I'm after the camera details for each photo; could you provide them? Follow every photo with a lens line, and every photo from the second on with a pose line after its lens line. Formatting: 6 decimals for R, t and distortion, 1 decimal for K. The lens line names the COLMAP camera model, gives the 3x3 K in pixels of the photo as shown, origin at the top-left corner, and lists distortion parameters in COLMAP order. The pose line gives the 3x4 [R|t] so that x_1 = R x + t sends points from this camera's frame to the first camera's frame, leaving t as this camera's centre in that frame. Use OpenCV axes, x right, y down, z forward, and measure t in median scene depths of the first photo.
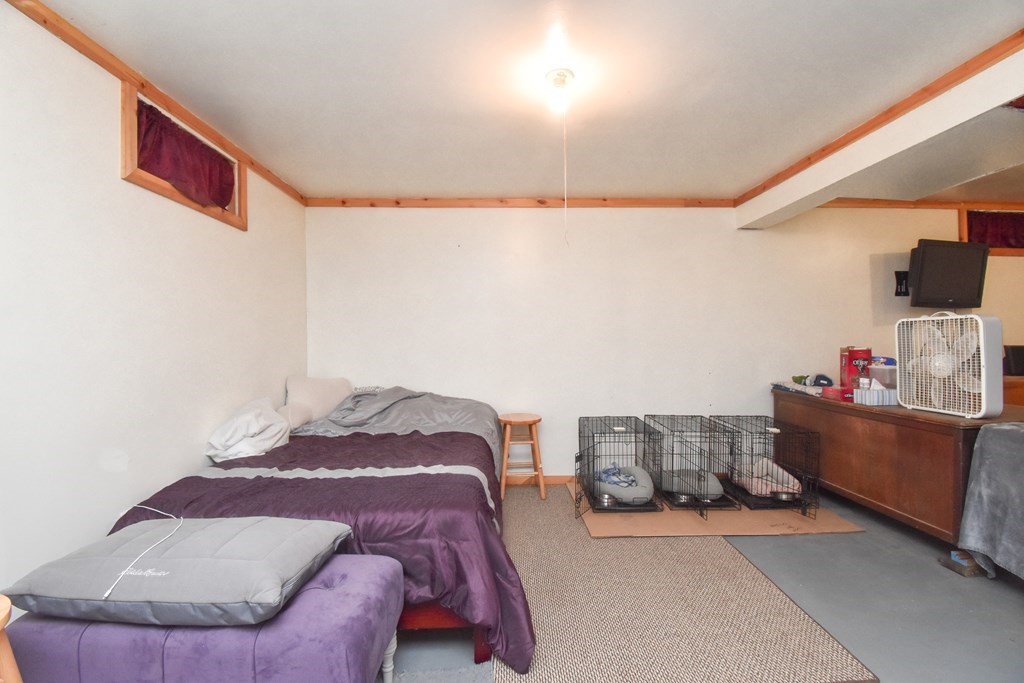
lens RADIAL K [[453.1, 0, 515.5], [0, 453.1, 338.1], [0, 0, 1]] dist [0.019247, -0.025976]
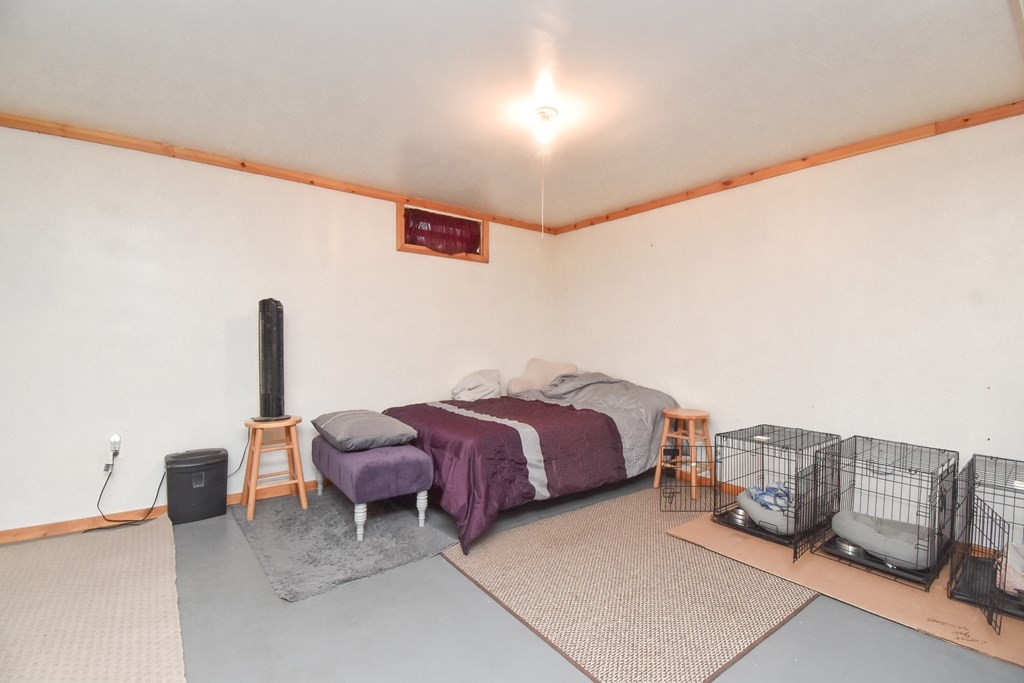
lens RADIAL K [[453.1, 0, 515.5], [0, 453.1, 338.1], [0, 0, 1]] dist [0.019247, -0.025976]
pose [[0.583434, 0.007368, -0.812127, 0.651667], [-0.012598, 0.999921, 0.000022, 0.021377], [0.812063, 0.010218, 0.583481, 0.141190]]
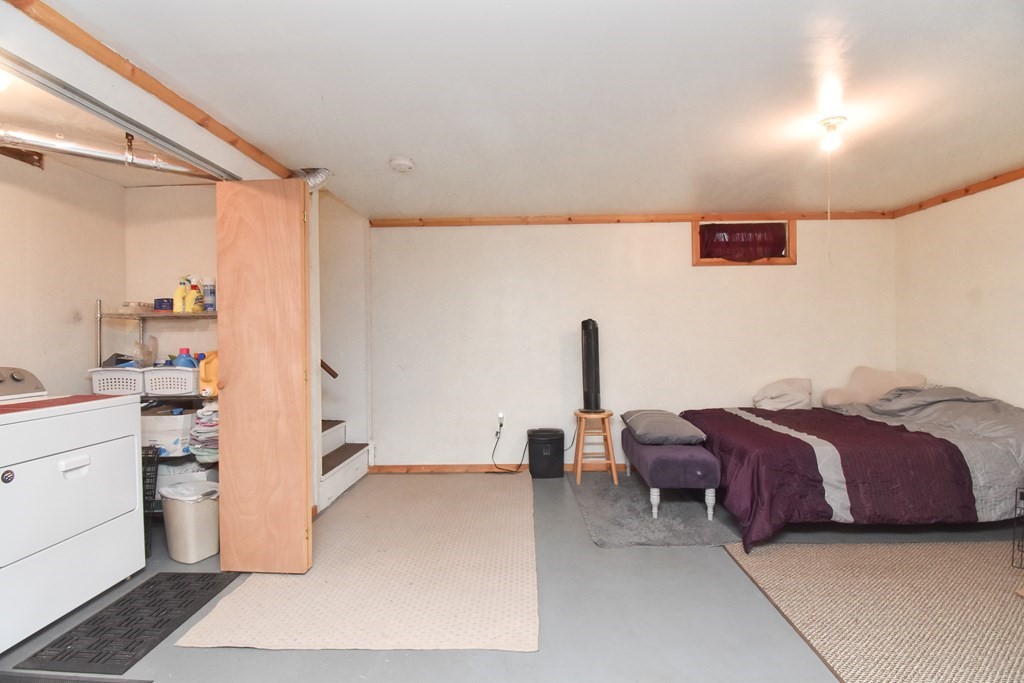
lens RADIAL K [[453.1, 0, 515.5], [0, 453.1, 338.1], [0, 0, 1]] dist [0.019247, -0.025976]
pose [[-0.060187, 0.015935, -0.998060, 0.830995], [0.010791, 0.999825, 0.015312, -0.024141], [0.998129, -0.009848, -0.060349, 0.152273]]
